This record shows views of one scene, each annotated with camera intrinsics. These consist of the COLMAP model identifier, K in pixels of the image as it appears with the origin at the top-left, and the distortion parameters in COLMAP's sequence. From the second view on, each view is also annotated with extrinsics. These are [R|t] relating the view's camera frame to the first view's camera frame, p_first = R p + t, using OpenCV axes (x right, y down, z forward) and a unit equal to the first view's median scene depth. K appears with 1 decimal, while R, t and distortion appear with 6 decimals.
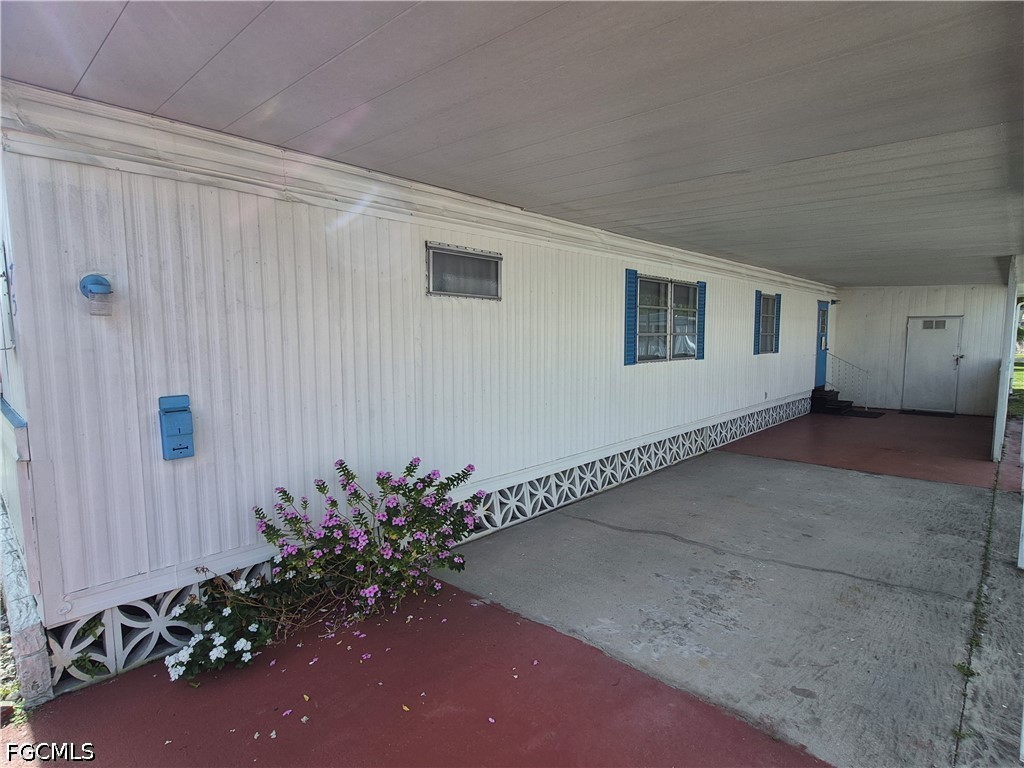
lens RADIAL K [[535.0, 0, 512.0], [0, 535.0, 384.0], [0, 0, 1]] dist [0.025991, 0.000084]
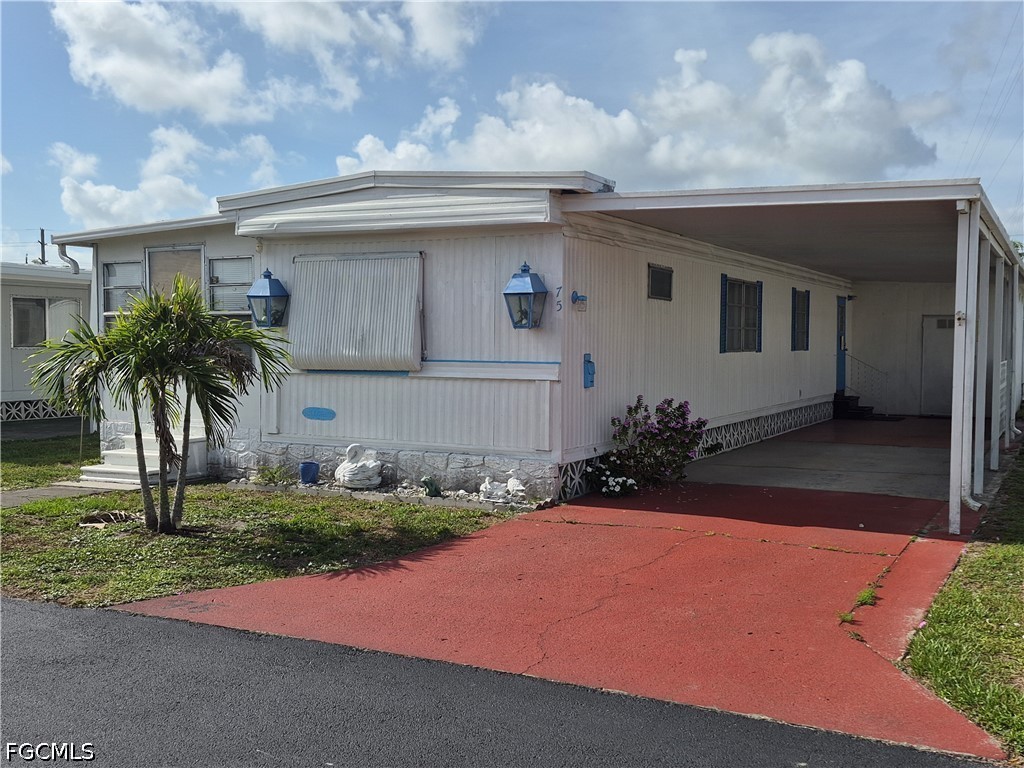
lens RADIAL K [[1006.9, 0, 512.0], [0, 1006.9, 384.0], [0, 0, 1]] dist [0.096602, -0.010430]
pose [[0.968559, -0.005489, 0.248722, -0.499802], [0.017460, 0.998791, -0.045950, 0.080550], [-0.248169, 0.048848, 0.967484, -0.663020]]
